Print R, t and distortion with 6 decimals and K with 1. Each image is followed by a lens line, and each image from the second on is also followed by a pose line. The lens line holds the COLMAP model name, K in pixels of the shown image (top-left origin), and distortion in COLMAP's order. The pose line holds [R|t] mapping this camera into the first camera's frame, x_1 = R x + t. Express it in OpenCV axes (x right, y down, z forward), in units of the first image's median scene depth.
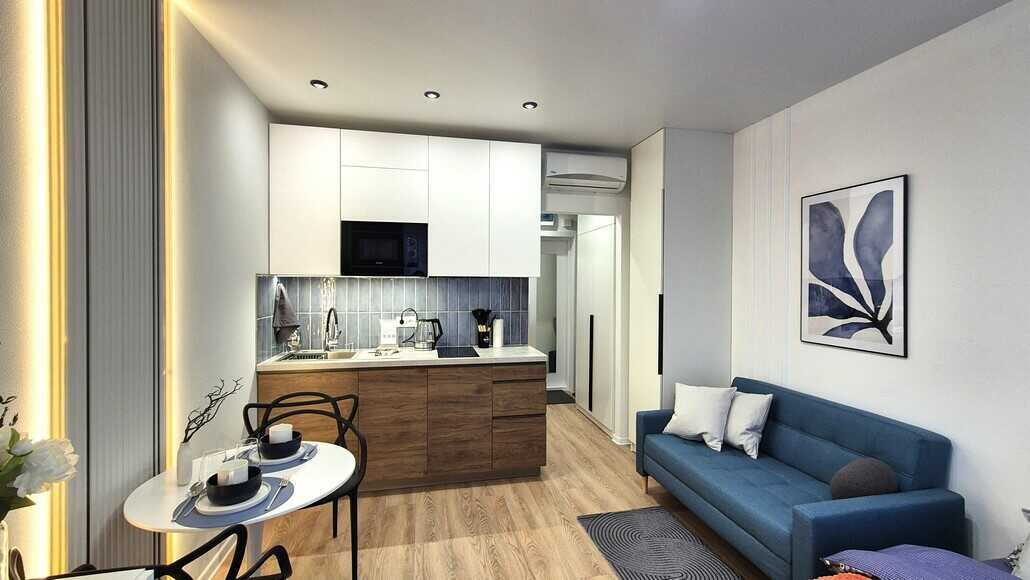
lens RADIAL K [[435.4, 0, 517.8], [0, 435.4, 288.0], [0, 0, 1]] dist [0.000422, 0.000074]
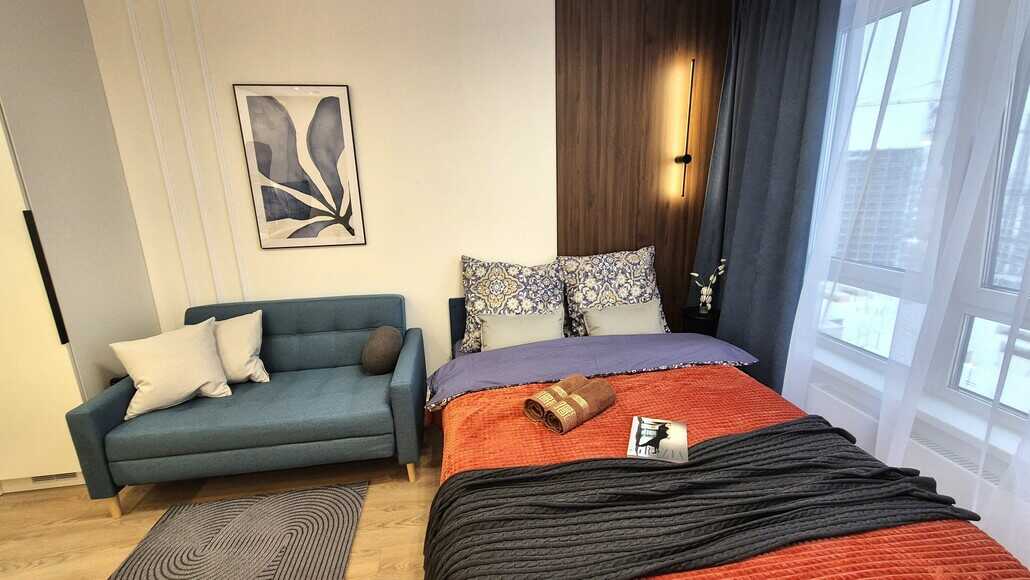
lens RADIAL K [[422.5, 0, 513.8], [0, 422.5, 285.7], [0, 0, 1]] dist [0.001986, 0.000468]
pose [[0.078839, -0.238917, 0.967834, -0.238946], [0.040275, 0.970827, 0.236375, 0.005214], [-0.996073, 0.020344, 0.086162, 0.415483]]
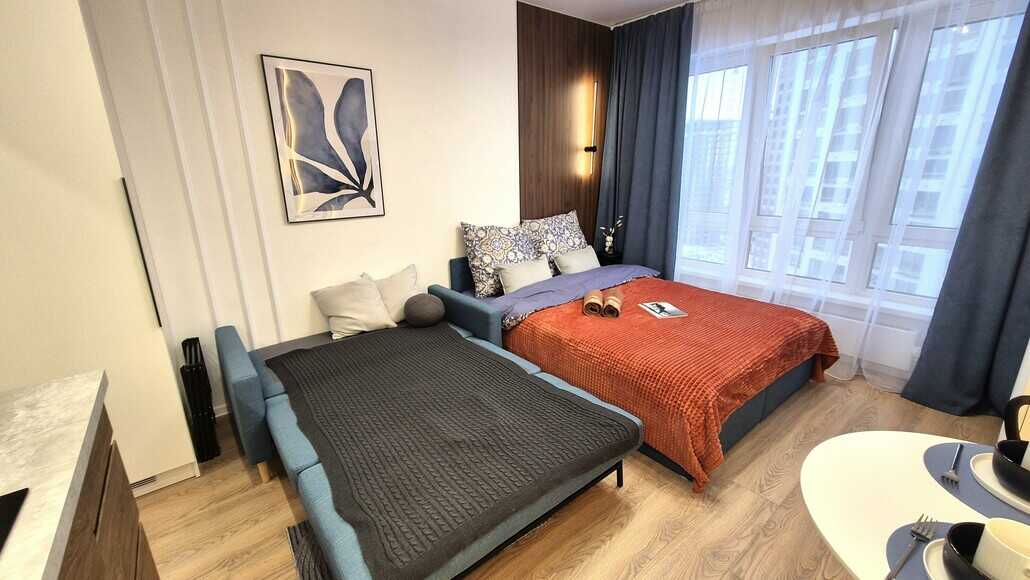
lens RADIAL K [[422.5, 0, 513.8], [0, 422.5, 285.7], [0, 0, 1]] dist [0.001986, 0.000468]
pose [[-0.442981, -0.239219, 0.864027, -0.435478], [0.022809, 0.960425, 0.277603, 0.010090], [-0.896241, 0.142680, -0.419994, 1.067379]]
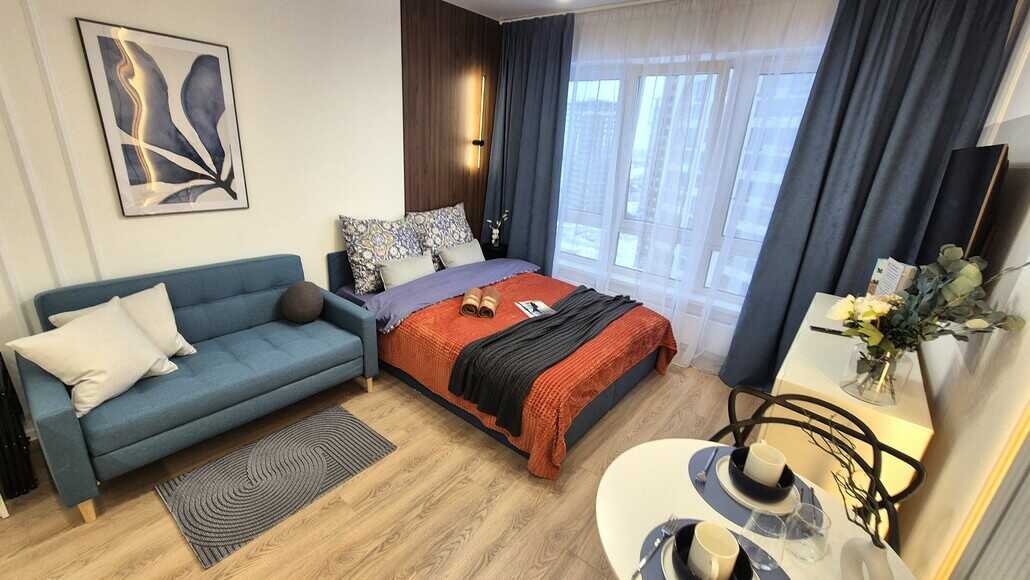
lens RADIAL K [[425.5, 0, 510.1], [0, 425.5, 282.8], [0, 0, 1]] dist [-0.000005, 0.003371]
pose [[-0.617023, -0.295290, 0.729442, -0.479583], [-0.056877, 0.941239, 0.332918, -0.079986], [-0.784887, 0.163930, -0.597561, 1.026131]]
